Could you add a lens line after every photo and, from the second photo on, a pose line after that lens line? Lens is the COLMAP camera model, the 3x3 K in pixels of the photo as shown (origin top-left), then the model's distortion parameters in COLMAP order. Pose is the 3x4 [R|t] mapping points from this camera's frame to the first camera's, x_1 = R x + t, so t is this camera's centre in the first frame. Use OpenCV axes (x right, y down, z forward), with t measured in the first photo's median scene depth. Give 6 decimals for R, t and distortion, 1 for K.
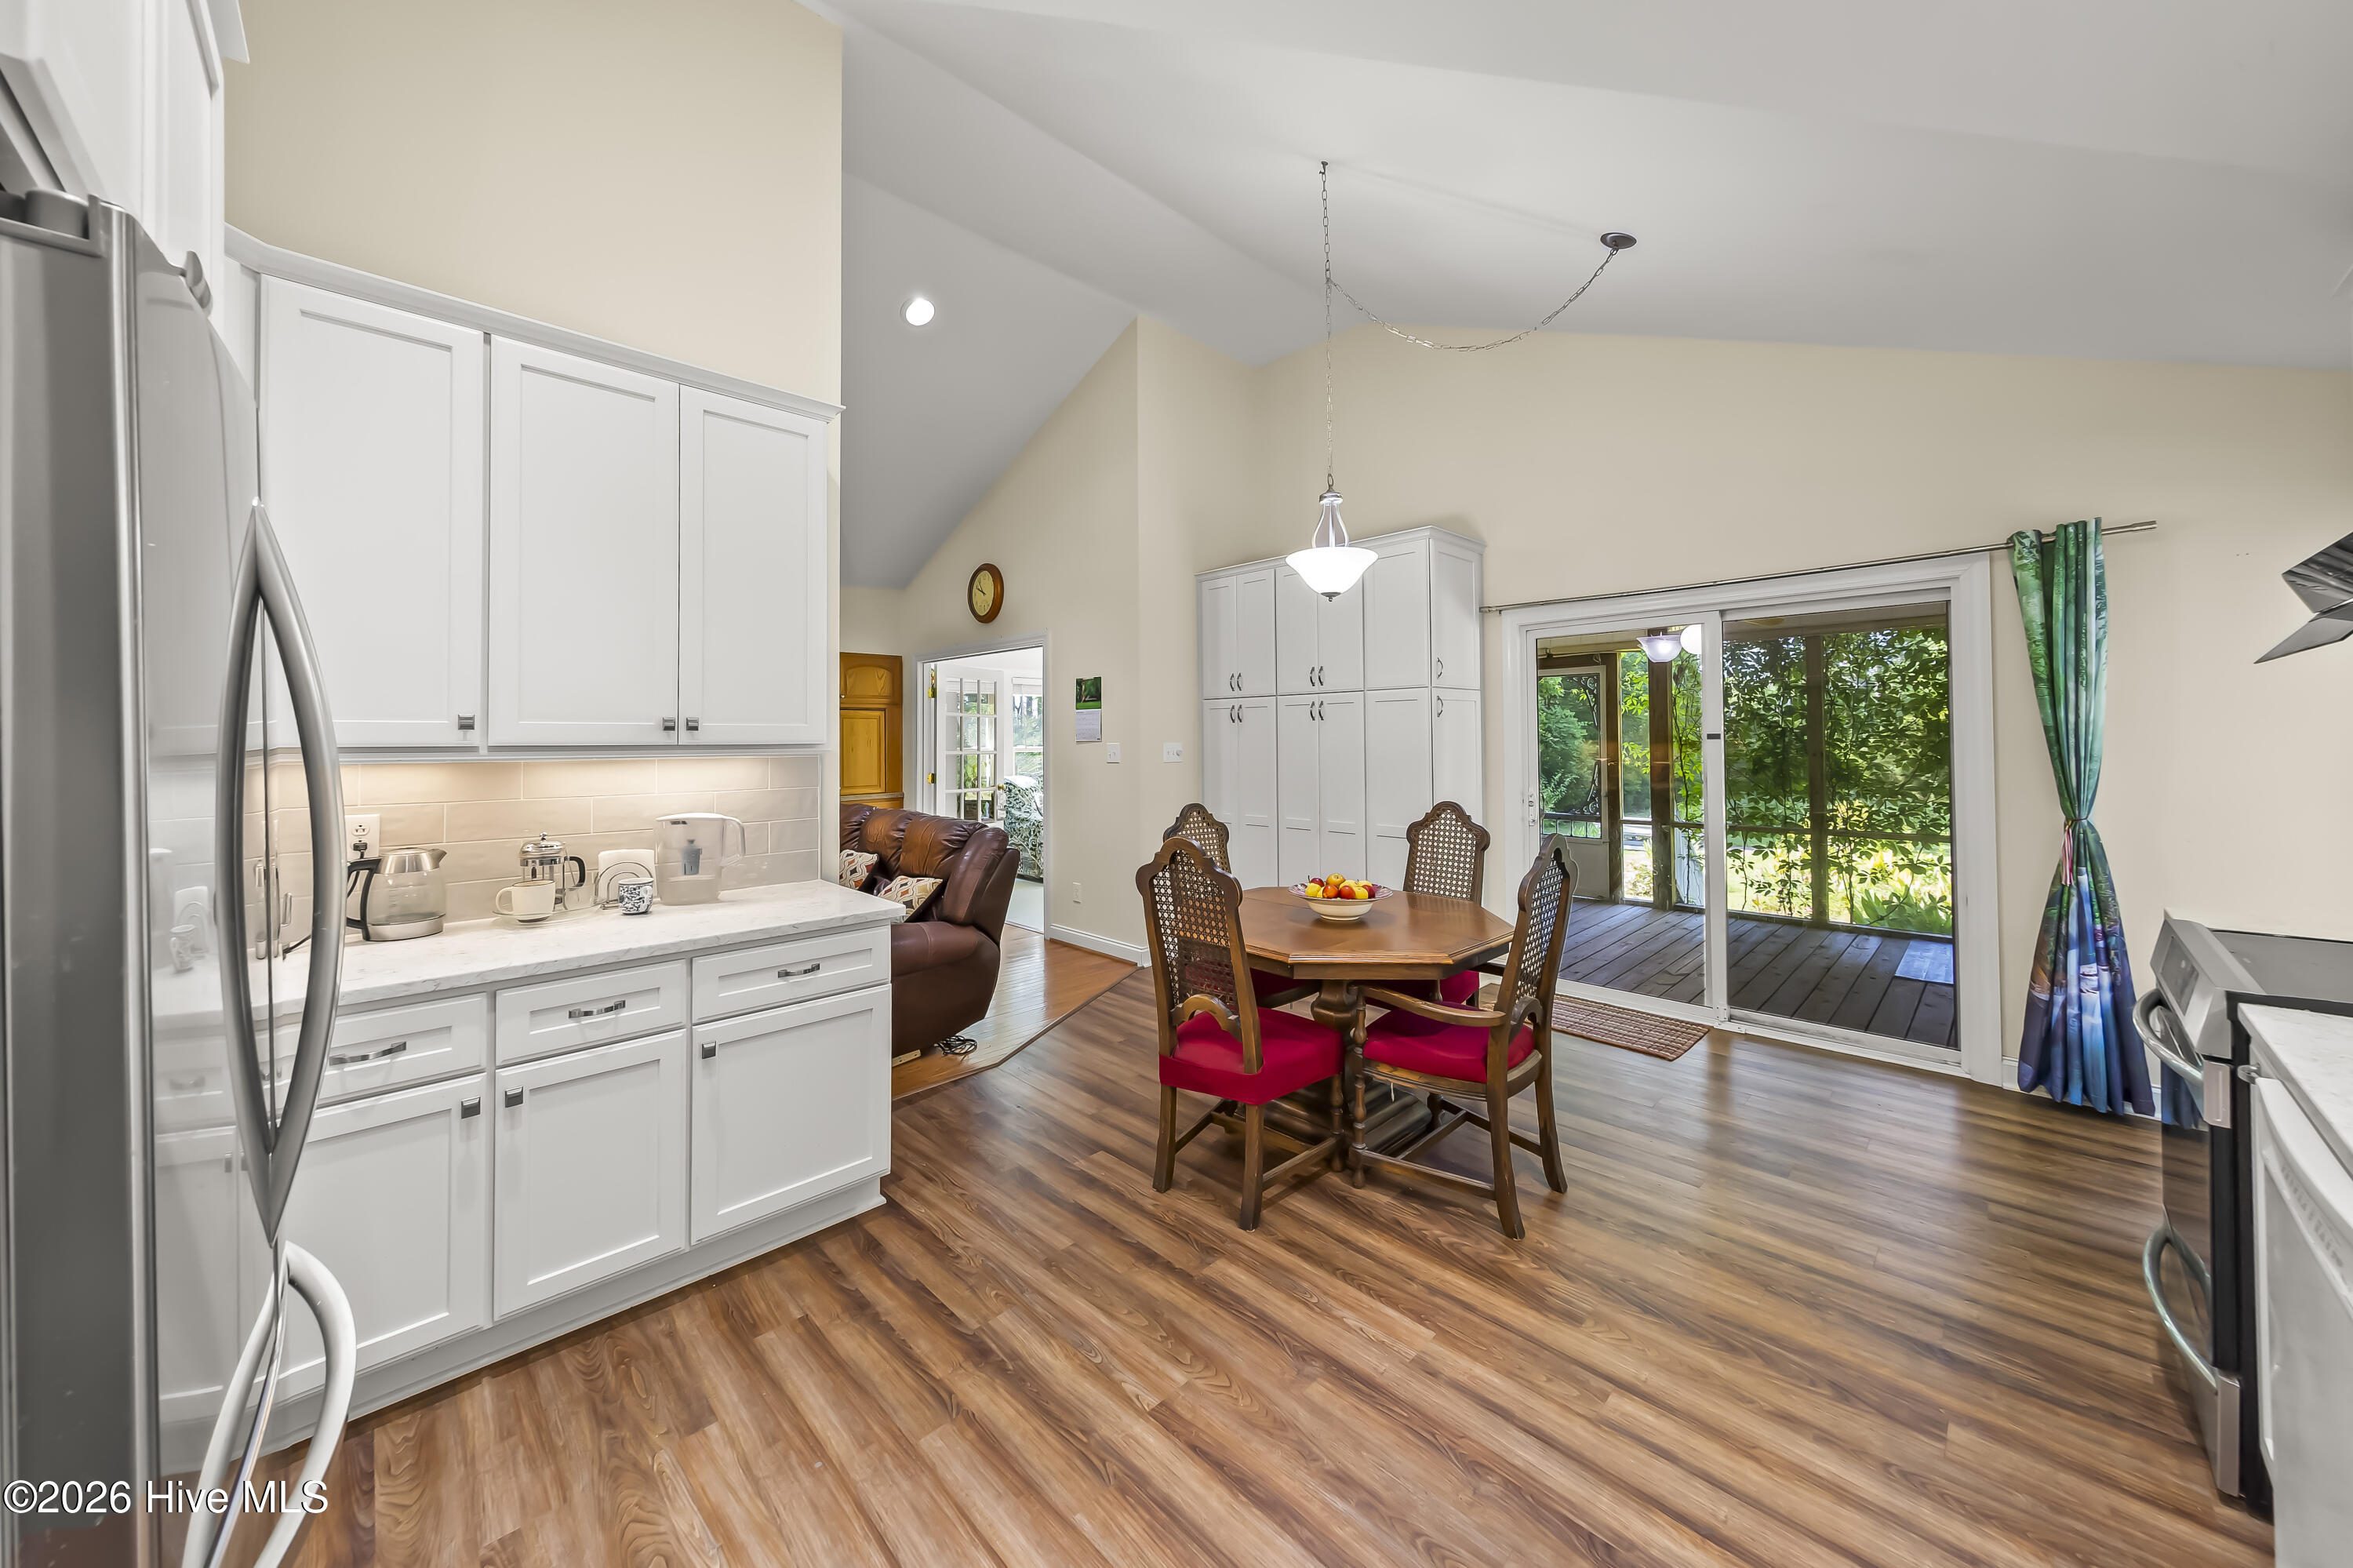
lens RADIAL K [[827.2, 0, 1170.7], [0, 827.2, 737.4], [0, 0, 1]] dist [-0.000376, -0.001513]
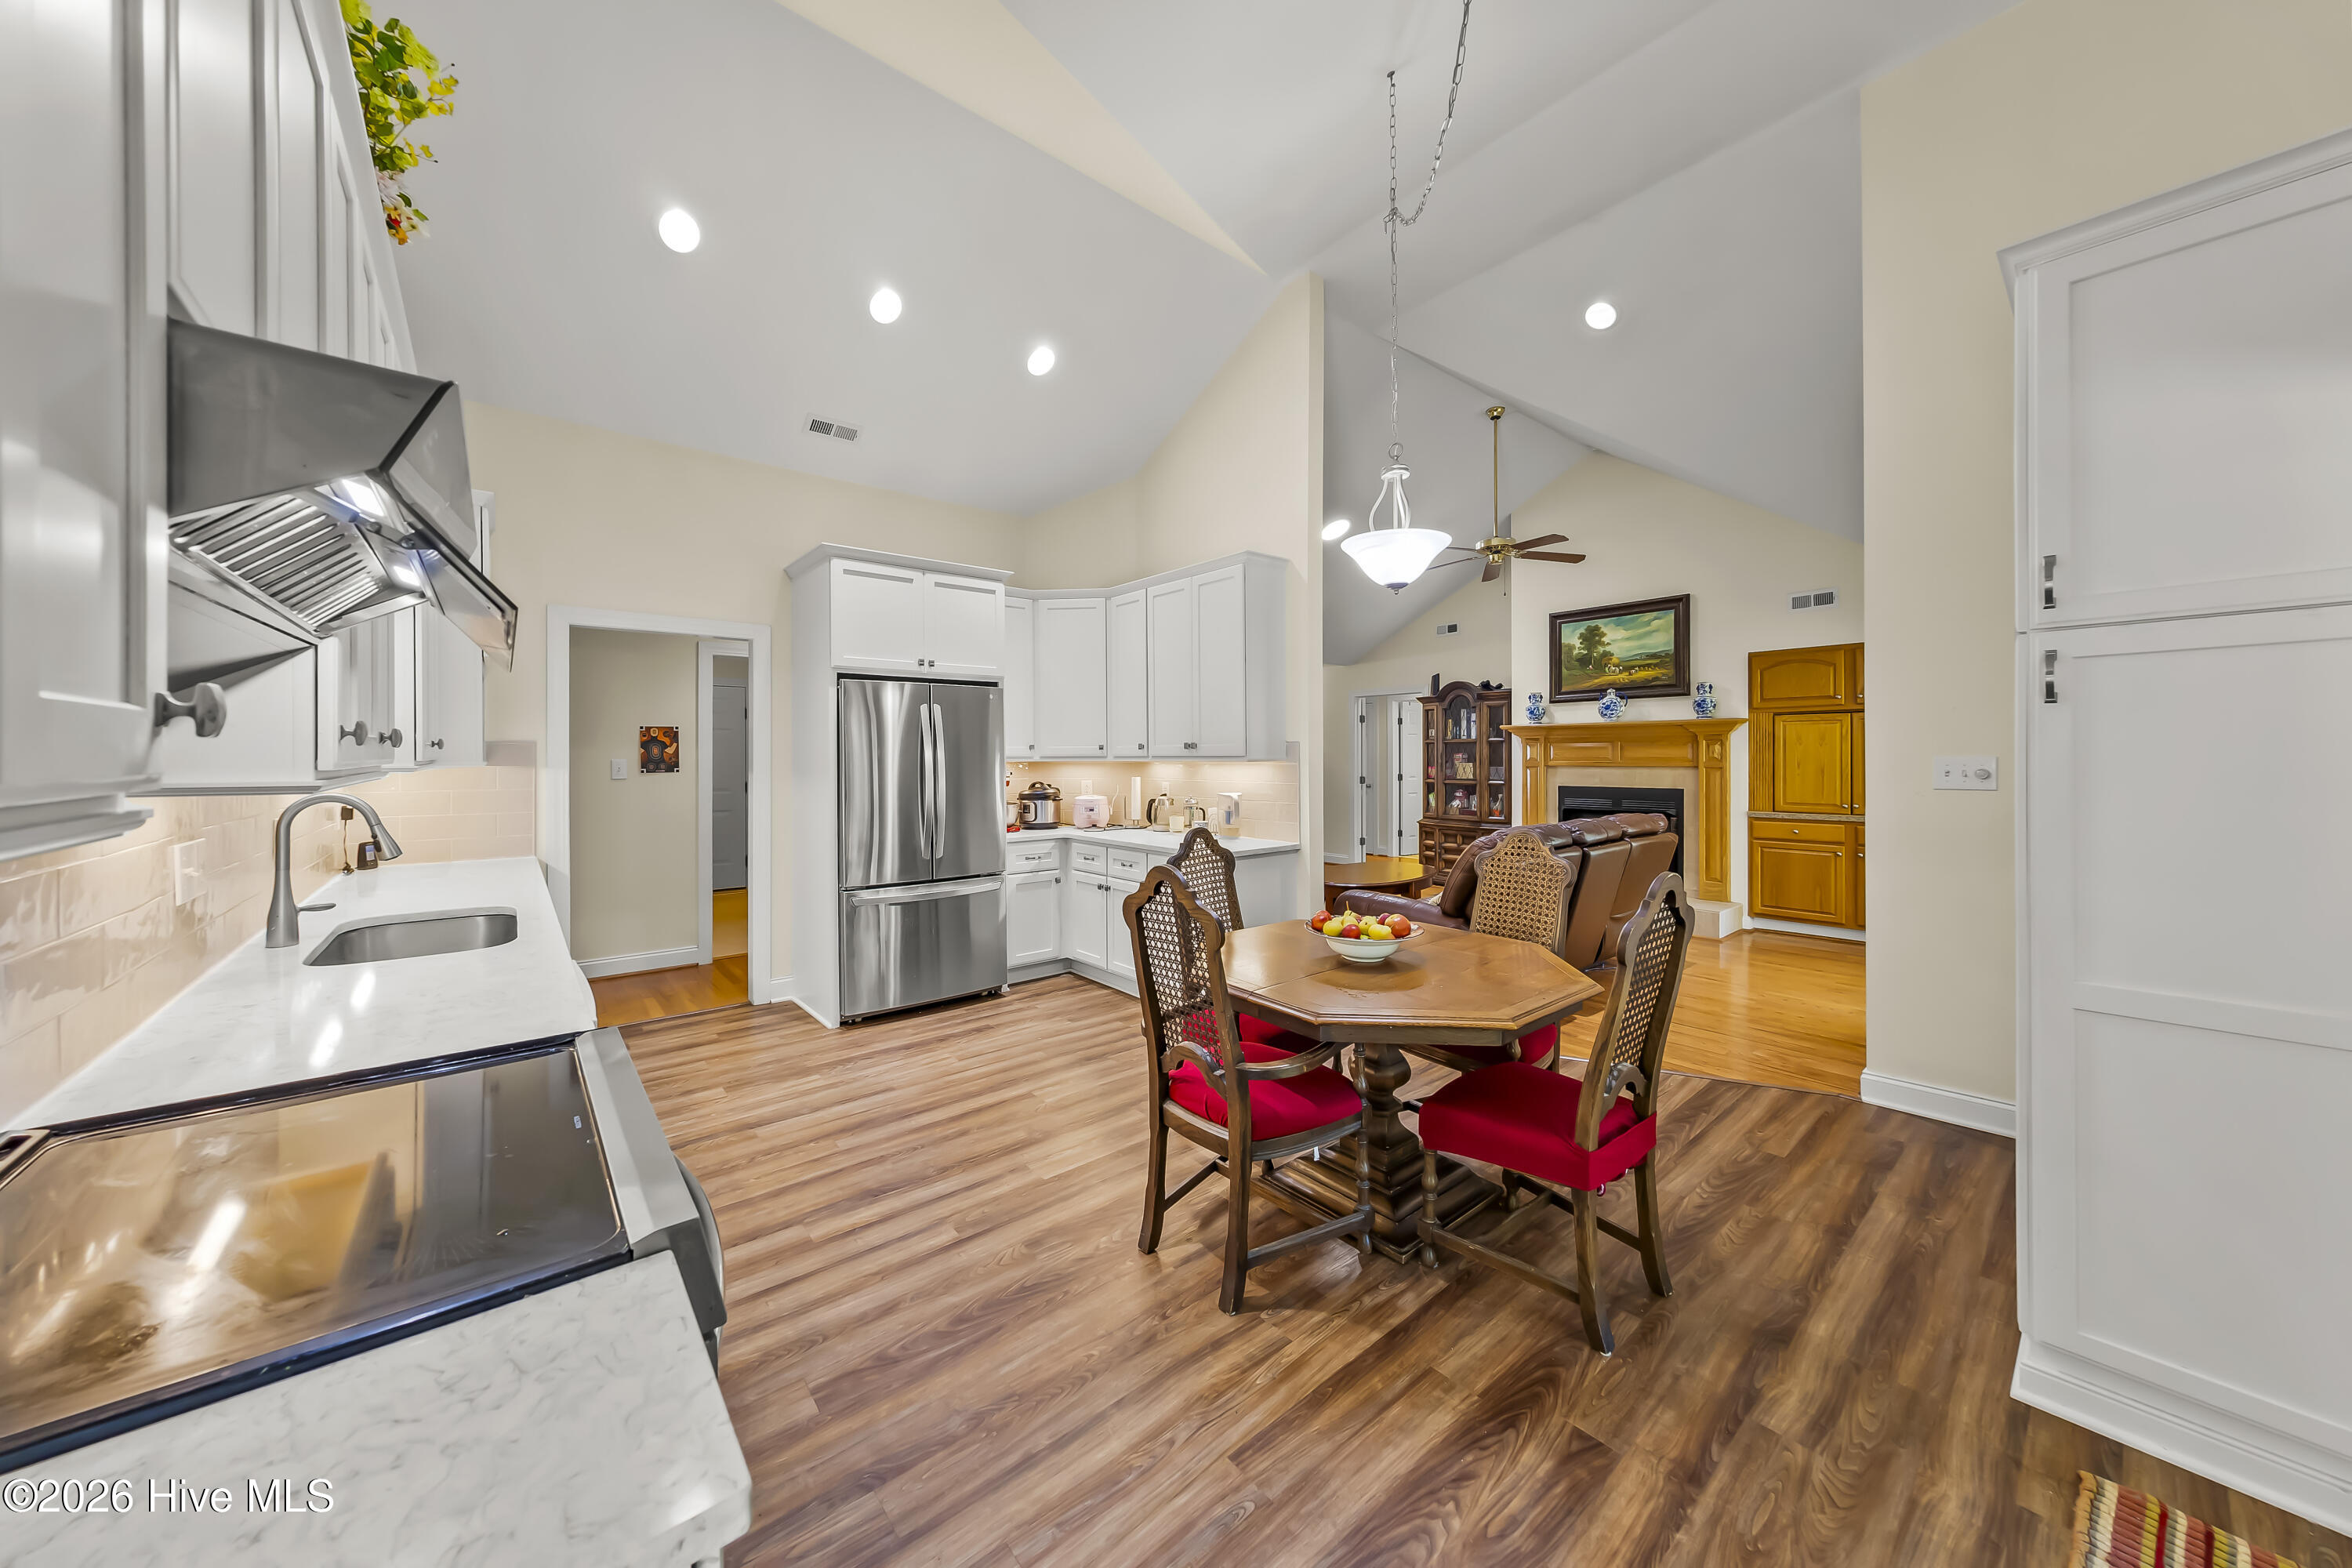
lens RADIAL K [[804.7, 0, 1168.6], [0, 804.7, 765.0], [0, 0, 1]] dist [-0.000270, 0.000045]
pose [[-0.080672, 0.022801, -0.996480, 1.037677], [0.009648, 0.999709, 0.022094, -0.009476], [0.996694, -0.007831, -0.080868, 0.831576]]
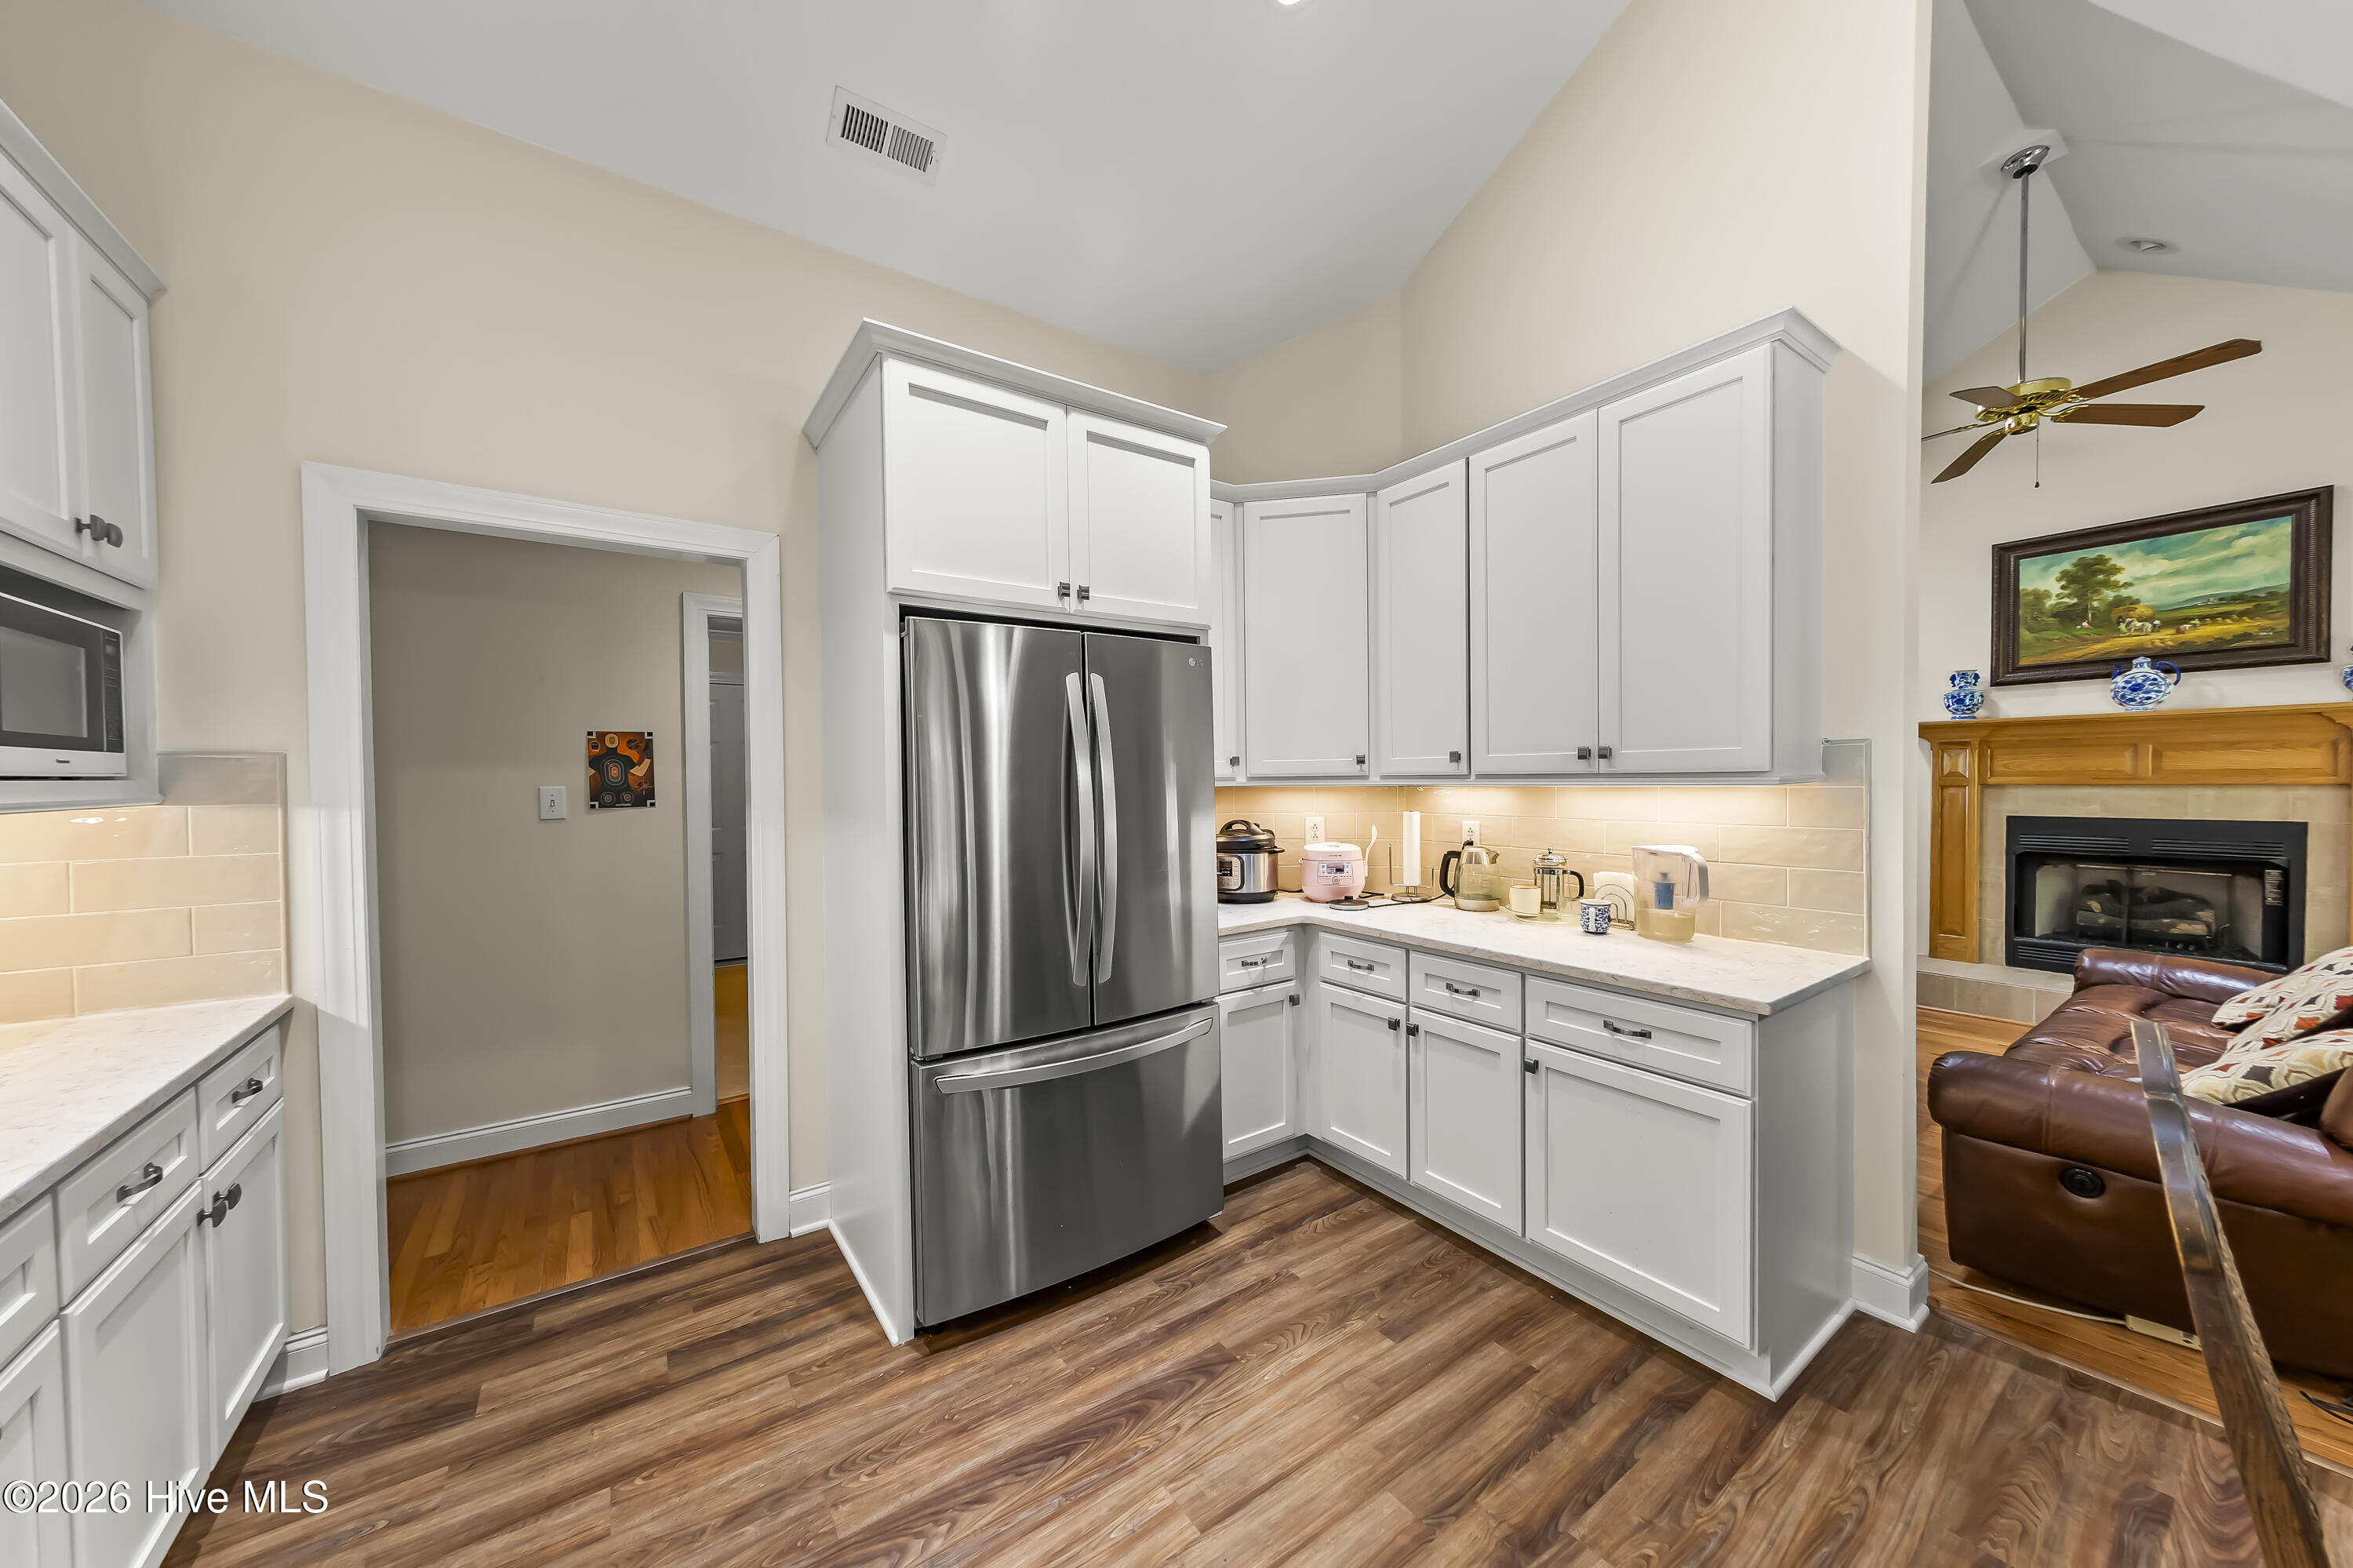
lens RADIAL K [[813.2, 0, 1170.2], [0, 813.2, 795.8], [0, 0, 1]] dist [0.000030, 0.000005]
pose [[-0.161182, 0.038888, -0.986158, 0.352567], [0.018546, 0.999166, 0.036369, -0.006701], [0.986750, -0.012428, -0.161769, 0.489511]]
